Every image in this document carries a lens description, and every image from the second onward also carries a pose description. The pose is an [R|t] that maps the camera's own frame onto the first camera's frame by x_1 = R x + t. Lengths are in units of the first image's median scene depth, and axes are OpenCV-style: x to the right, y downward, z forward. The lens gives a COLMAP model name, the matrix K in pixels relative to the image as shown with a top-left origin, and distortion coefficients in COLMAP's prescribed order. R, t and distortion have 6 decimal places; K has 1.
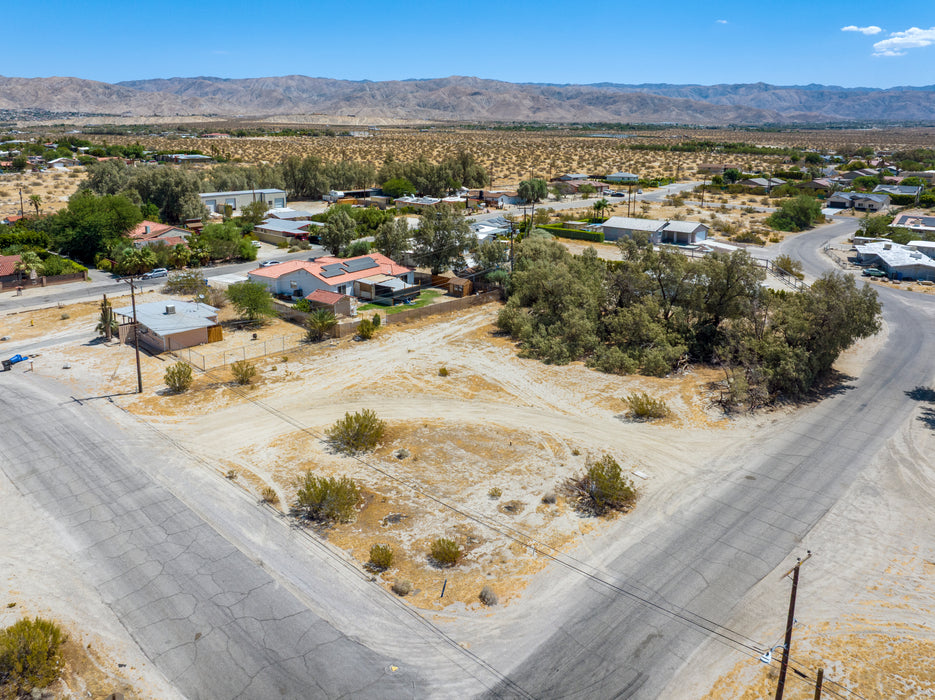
lens RADIAL K [[707.6, 0, 472.3], [0, 707.6, 252.3], [0, 0, 1]] dist [-0.048900, 0.015709]
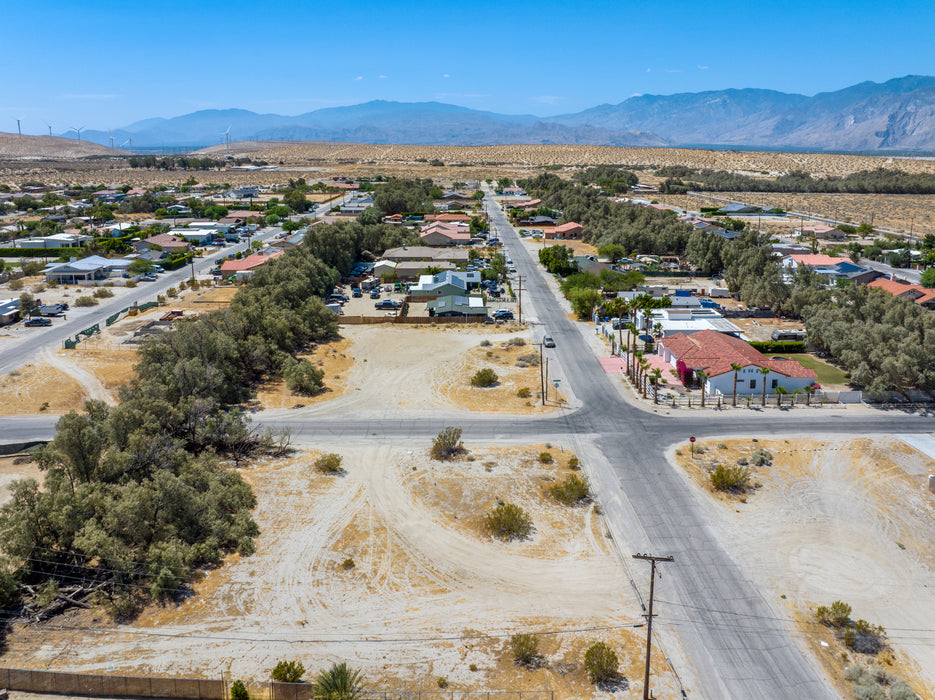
lens RADIAL K [[707.6, 0, 472.3], [0, 707.6, 252.3], [0, 0, 1]] dist [-0.048900, 0.015709]
pose [[-0.710067, -0.116551, 0.694421, -0.532636], [0.115127, 0.953718, 0.277792, -0.324751], [-0.694658, 0.277198, -0.663785, 0.989228]]
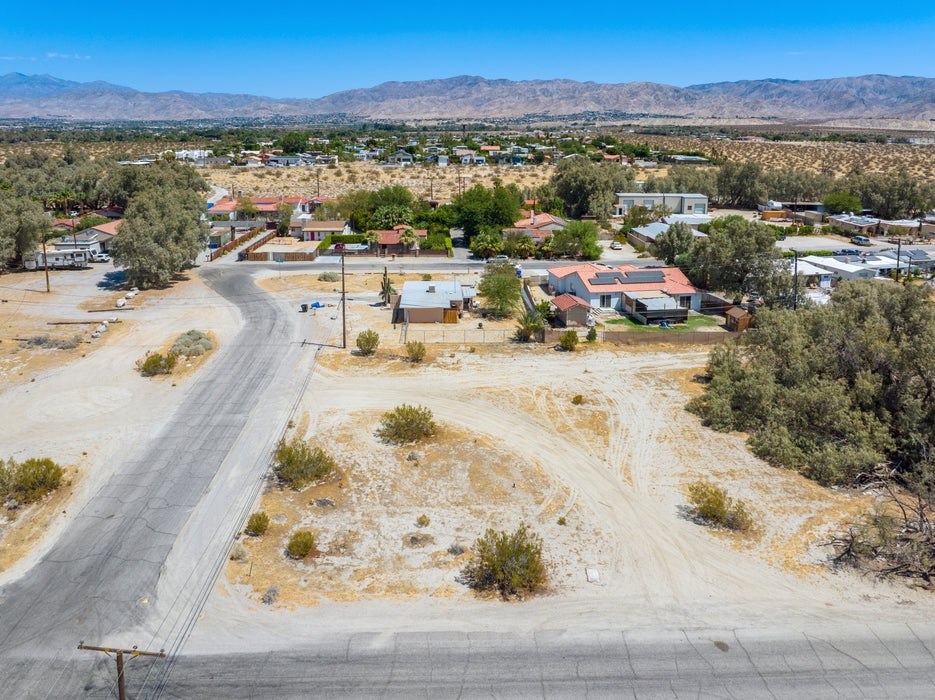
lens RADIAL K [[707.6, 0, 472.3], [0, 707.6, 252.3], [0, 0, 1]] dist [-0.048900, 0.015709]
pose [[0.729281, 0.124982, -0.672703, 0.322427], [-0.127265, 0.990796, 0.046112, -0.031867], [0.672274, 0.051983, 0.738475, 0.158816]]
